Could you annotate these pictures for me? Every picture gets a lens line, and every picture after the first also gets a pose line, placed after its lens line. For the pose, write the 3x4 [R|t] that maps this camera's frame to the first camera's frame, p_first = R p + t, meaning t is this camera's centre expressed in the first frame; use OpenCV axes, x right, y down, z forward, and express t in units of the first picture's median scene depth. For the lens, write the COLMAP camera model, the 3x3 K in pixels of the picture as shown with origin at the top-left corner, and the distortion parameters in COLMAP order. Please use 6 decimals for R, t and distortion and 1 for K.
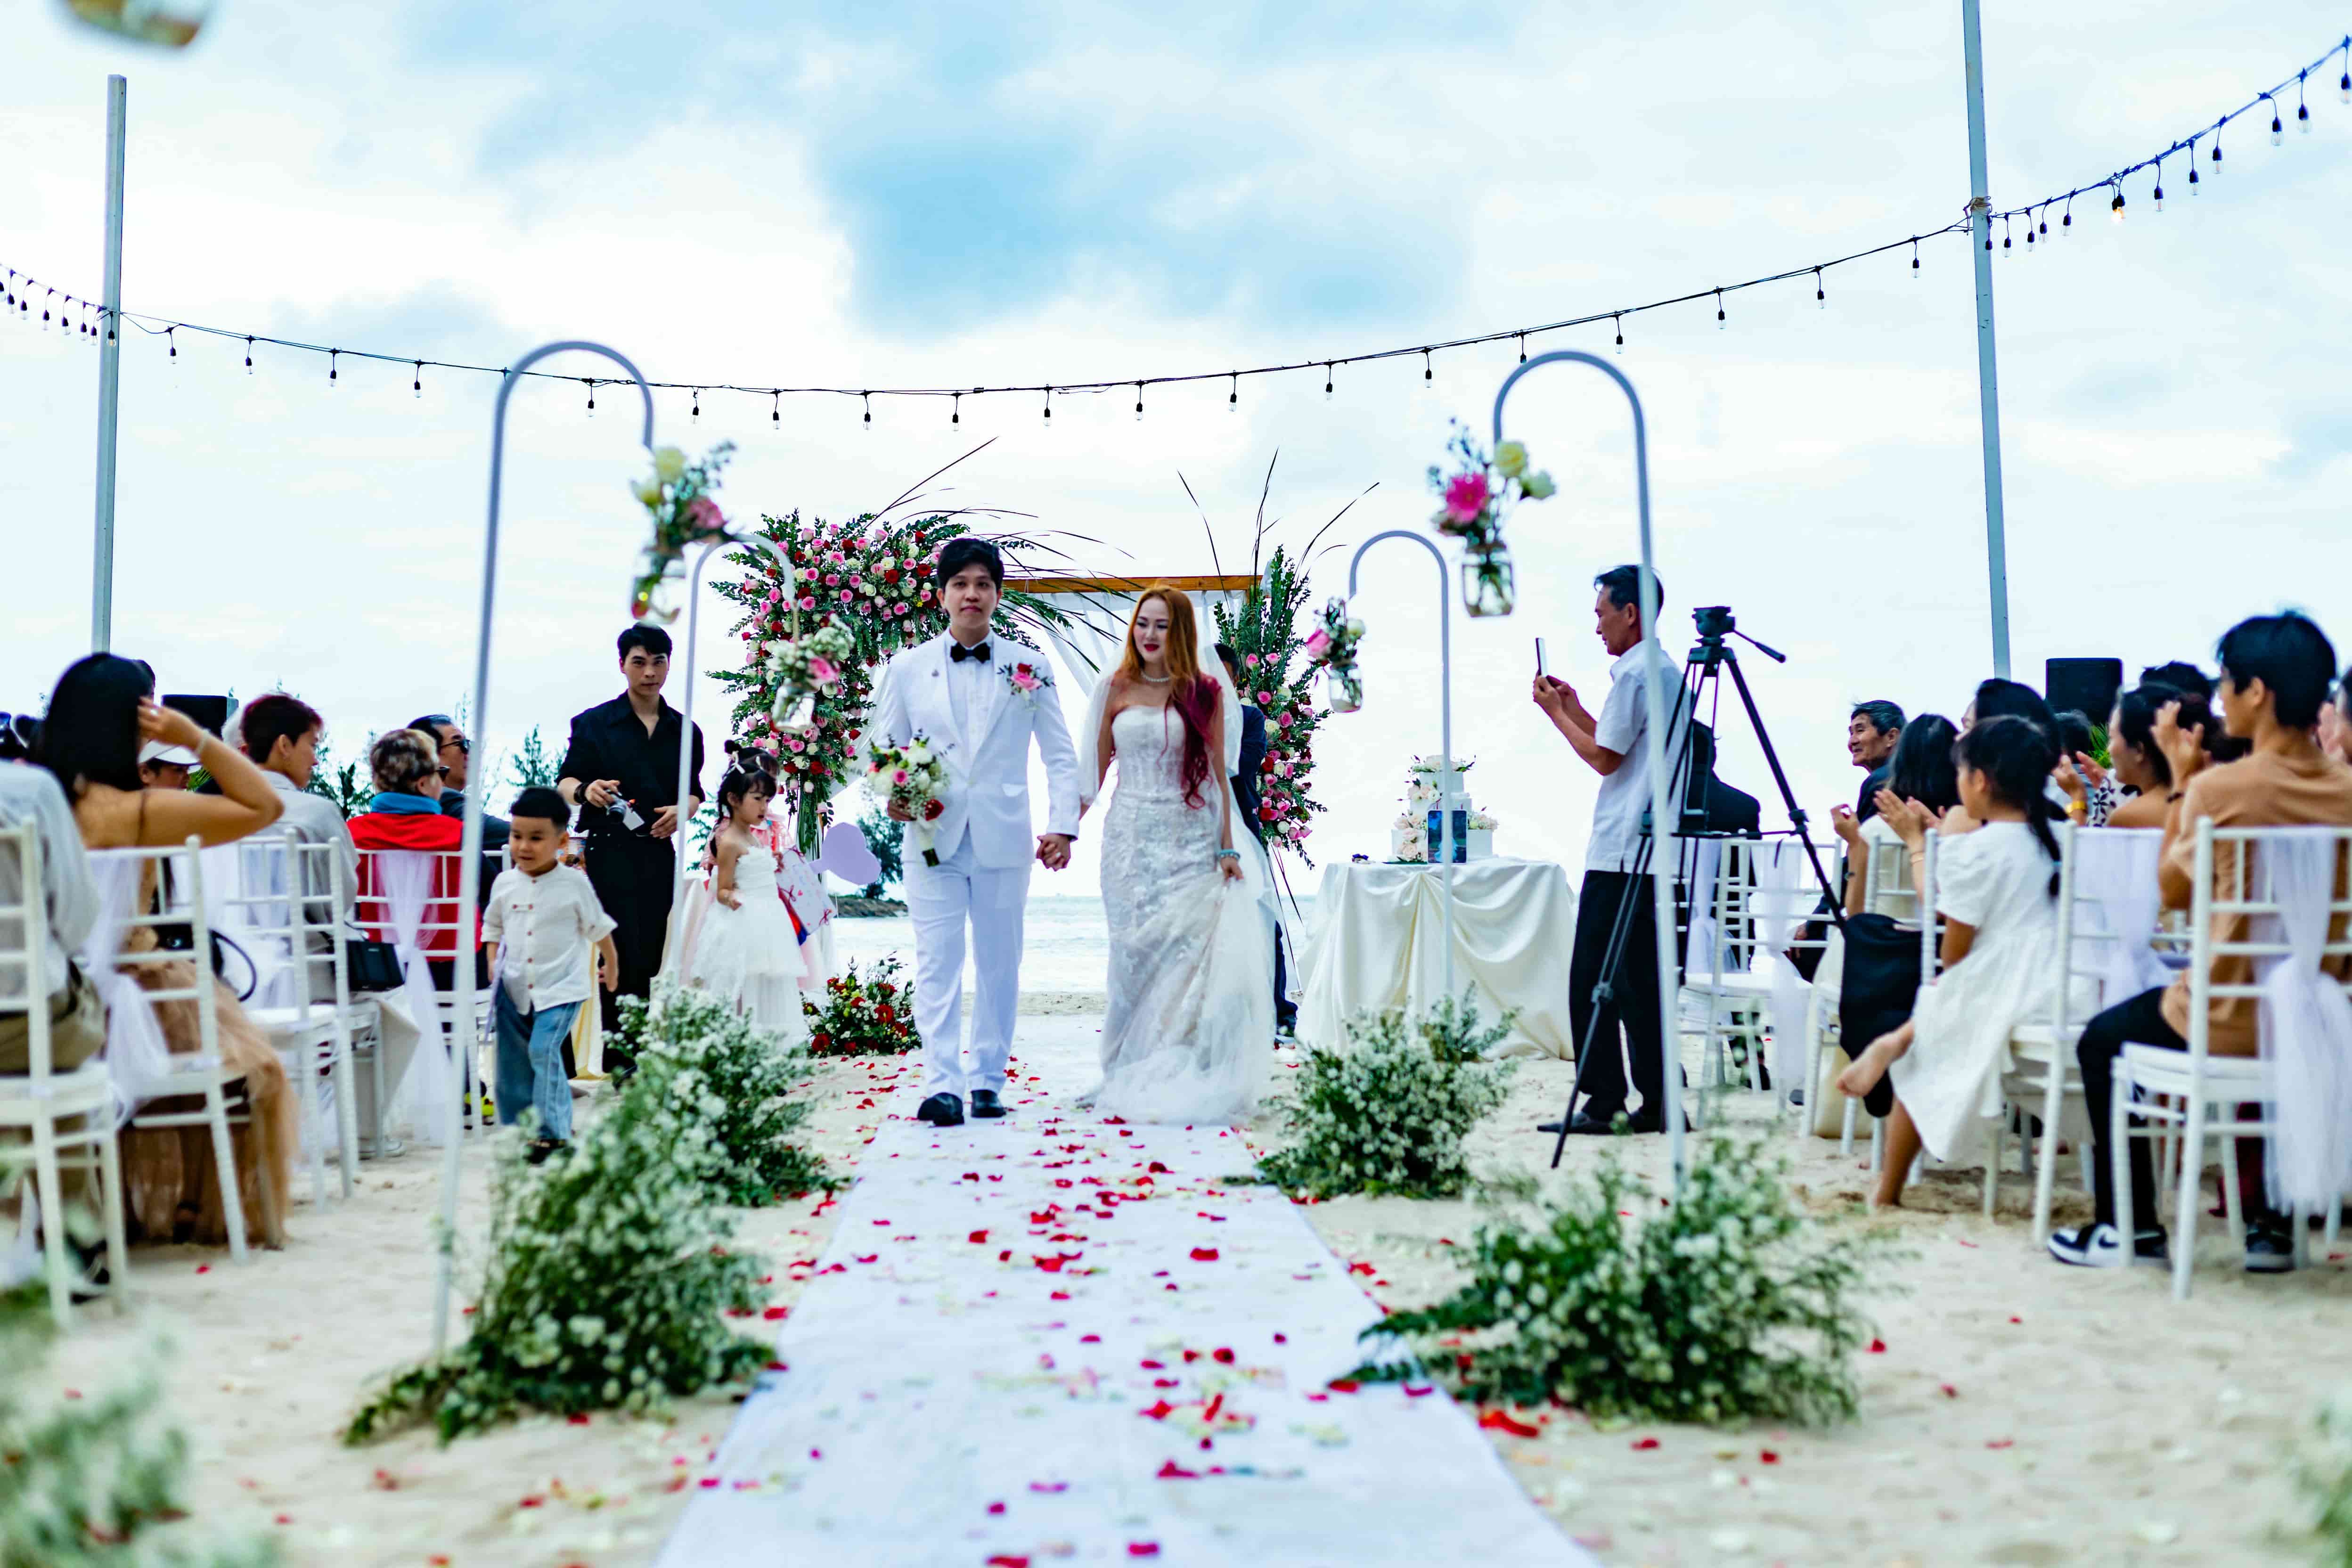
lens RADIAL K [[3462.1, 0, 1176.0], [0, 3462.1, 784.0], [0, 0, 1]] dist [-0.116685, -0.130788]
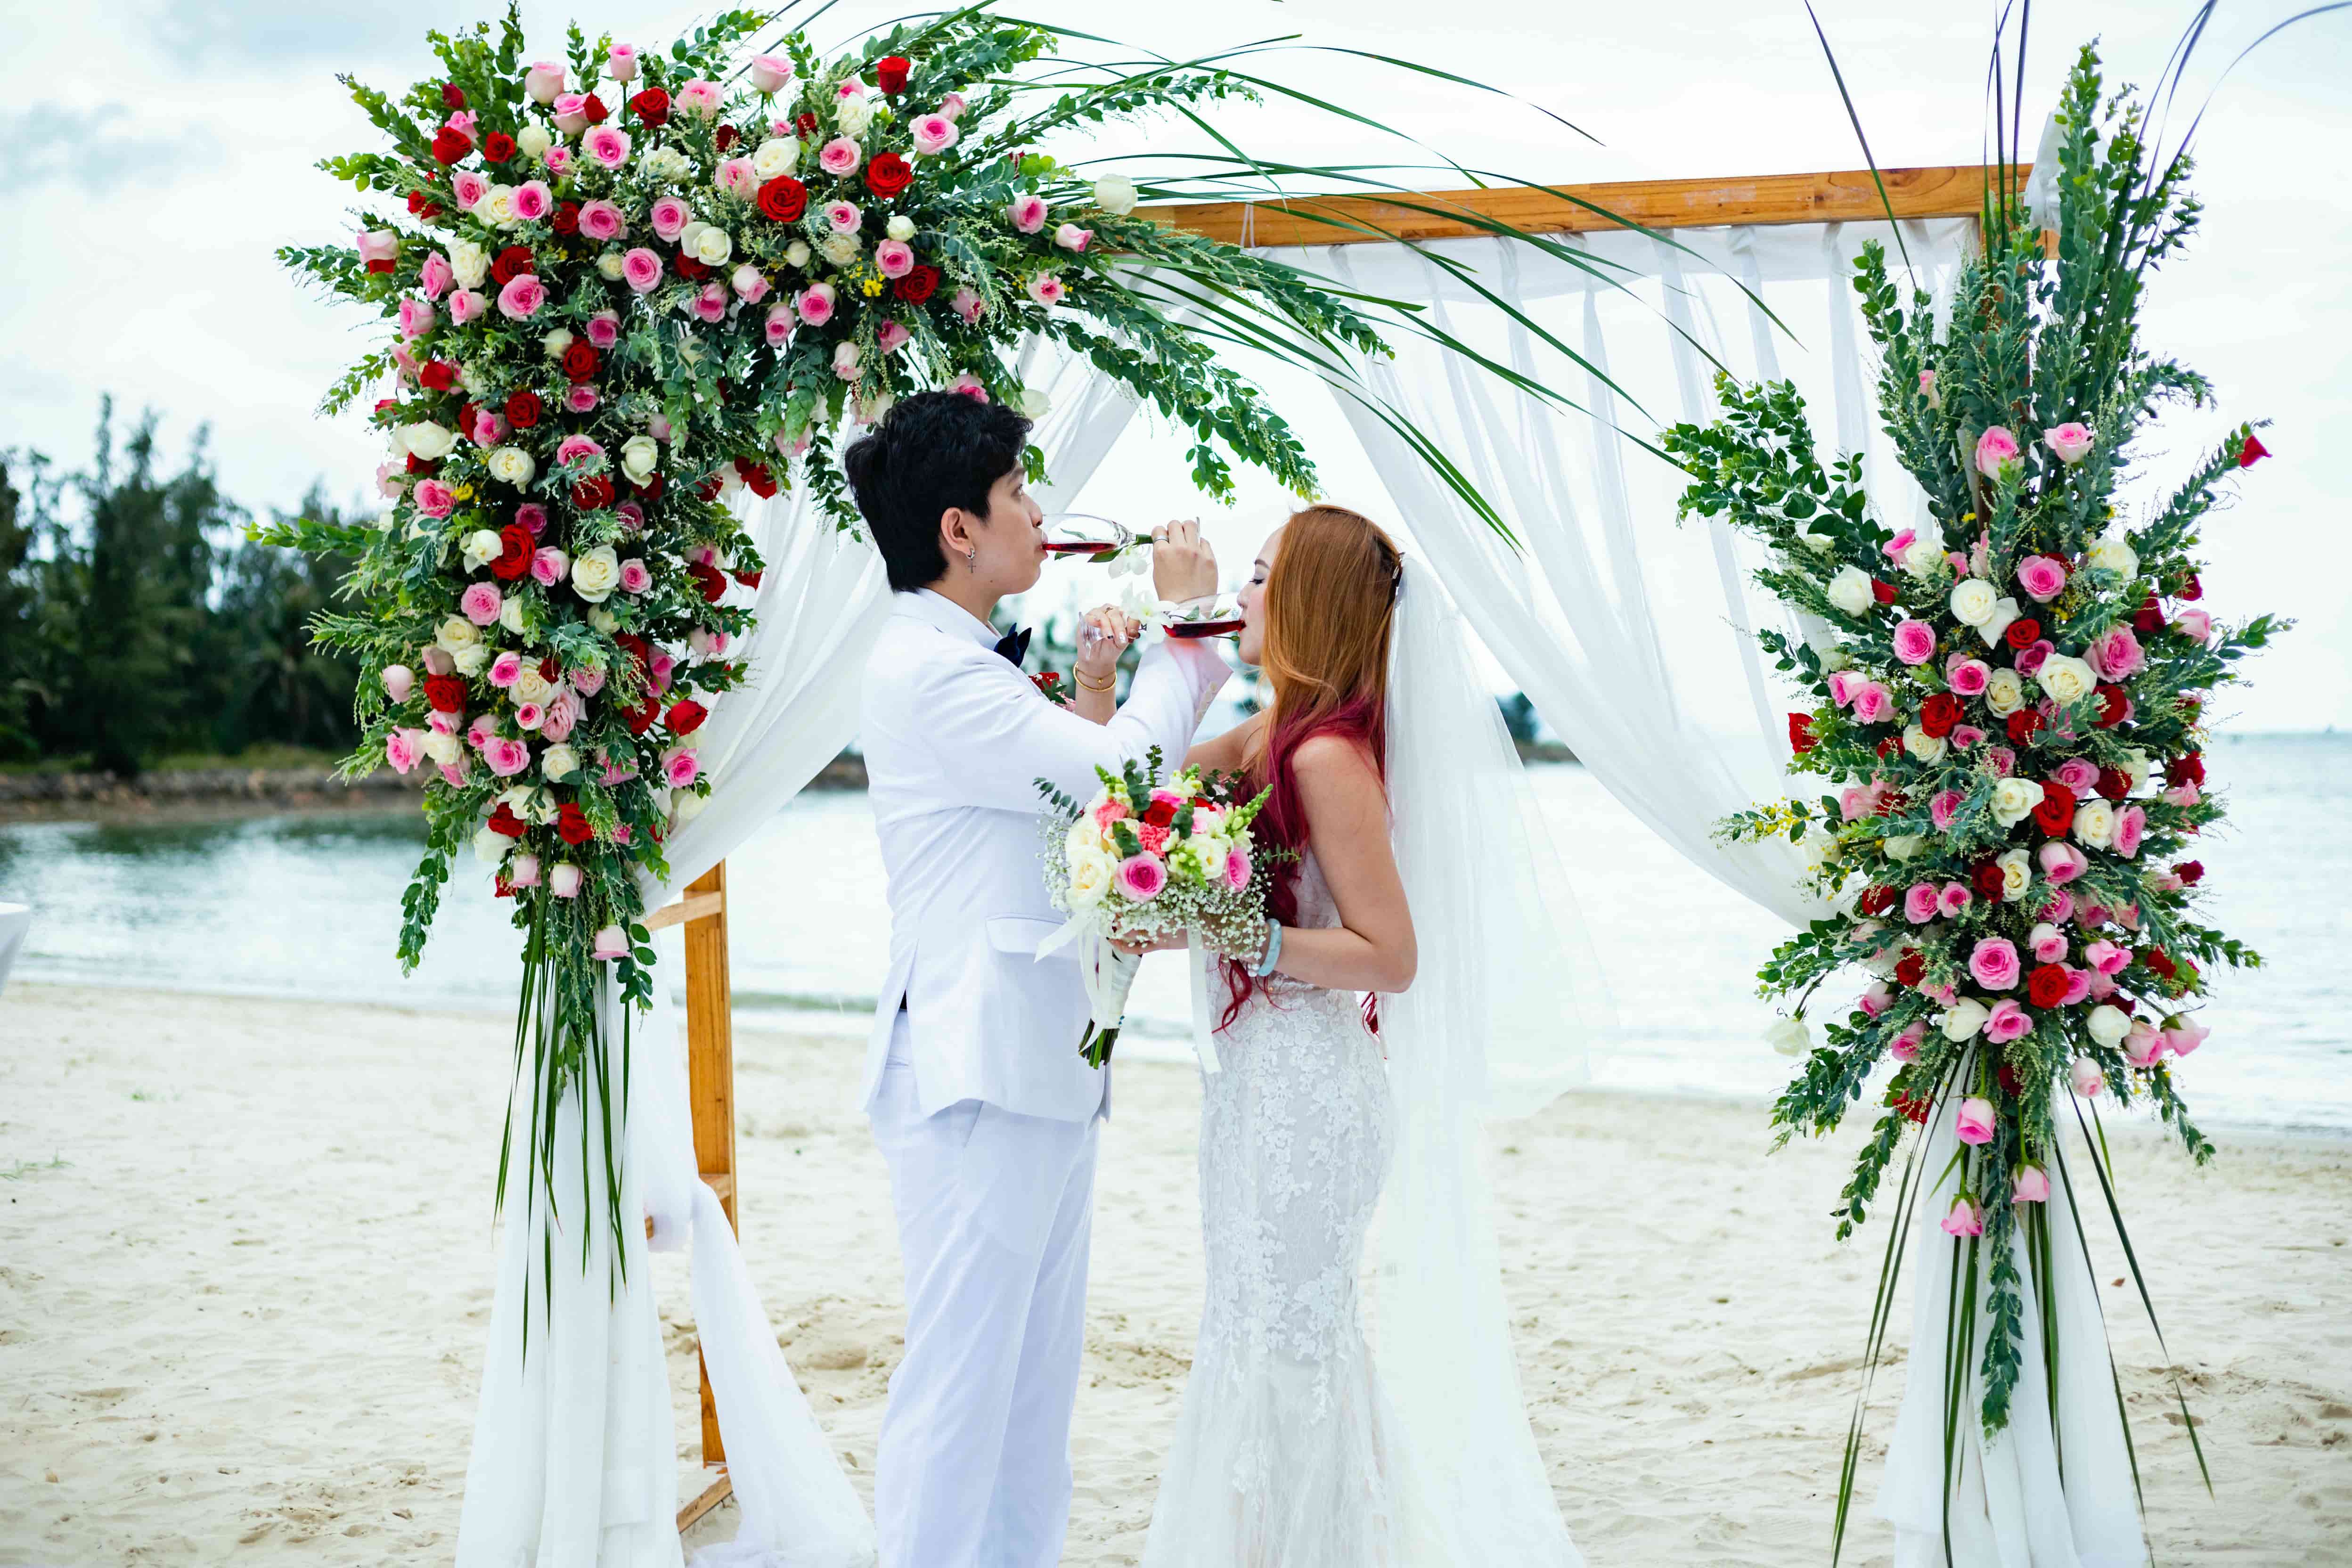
lens RADIAL K [[3462.1, 0, 1176.0], [0, 3462.1, 784.0], [0, 0, 1]] dist [-0.116685, -0.130788]
pose [[0.974873, -0.002414, -0.222750, 0.018941], [0.013410, 0.998764, 0.047866, -0.022405], [0.222359, -0.049650, 0.973700, 0.703962]]
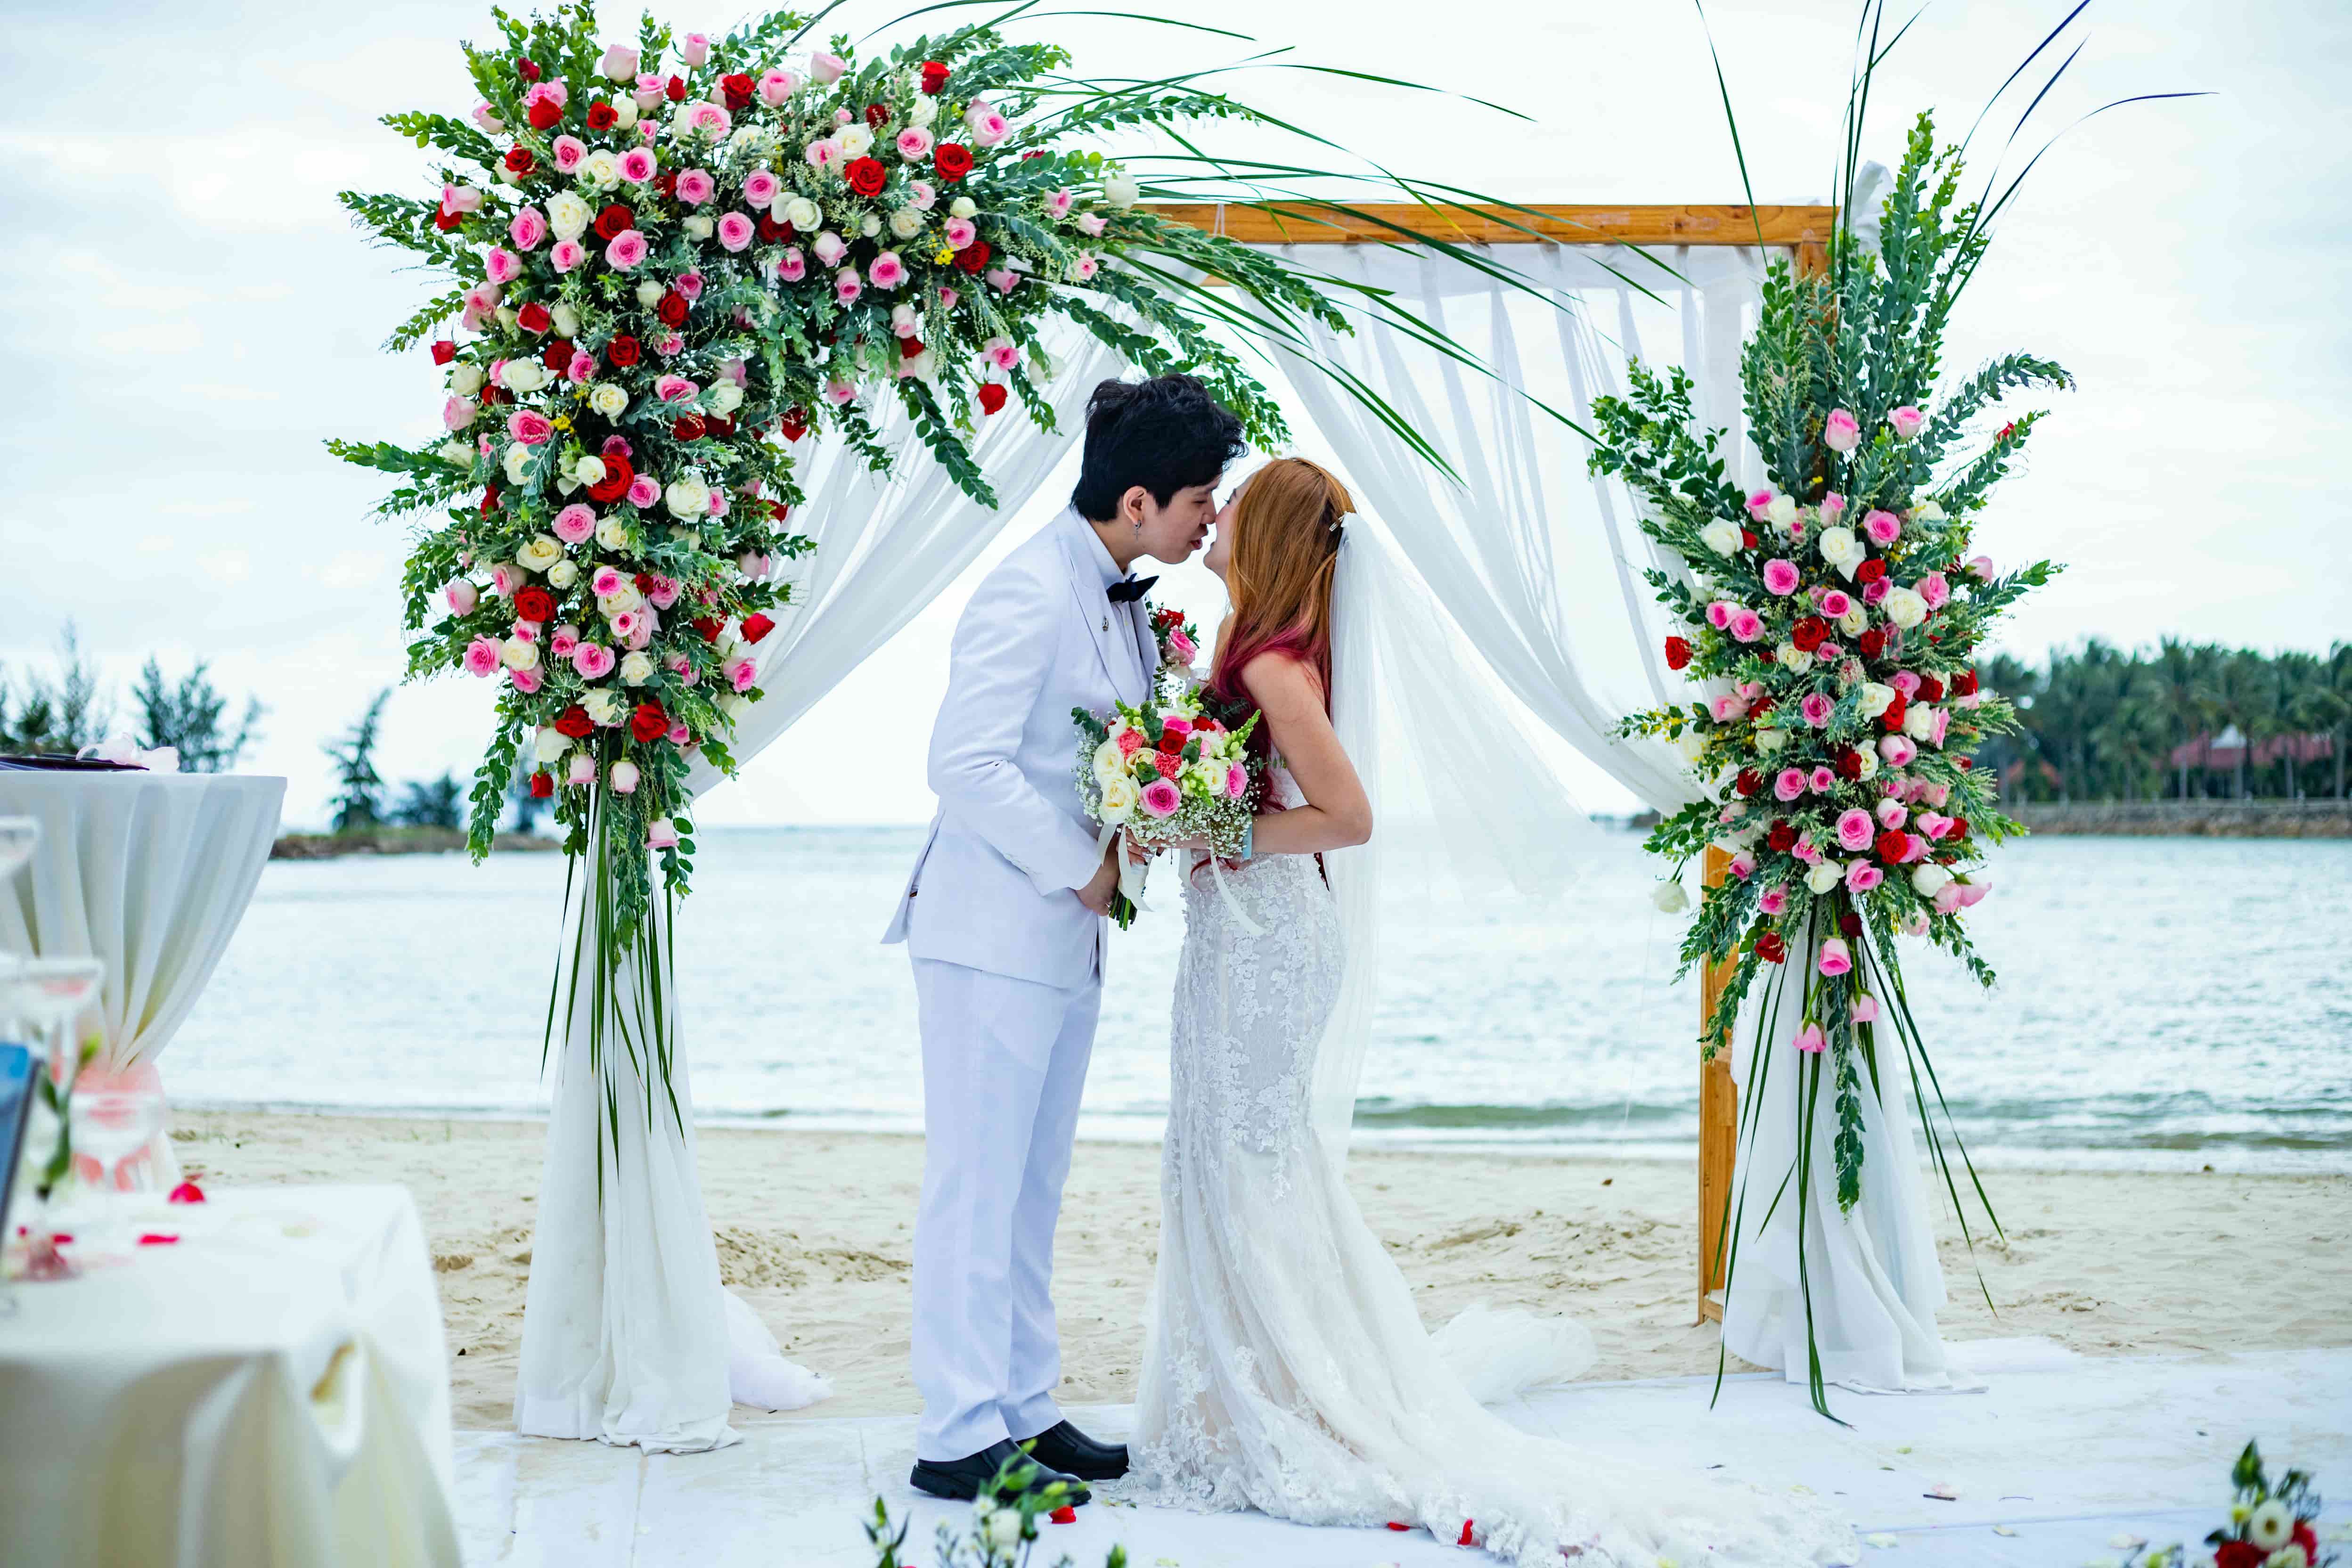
lens RADIAL K [[3462.1, 0, 1176.0], [0, 3462.1, 784.0], [0, 0, 1]] dist [-0.116685, -0.130788]
pose [[0.994823, -0.005069, 0.101493, -0.085981], [0.002909, 0.999766, 0.021416, -0.005767], [-0.101577, -0.021010, 0.994606, 0.642804]]
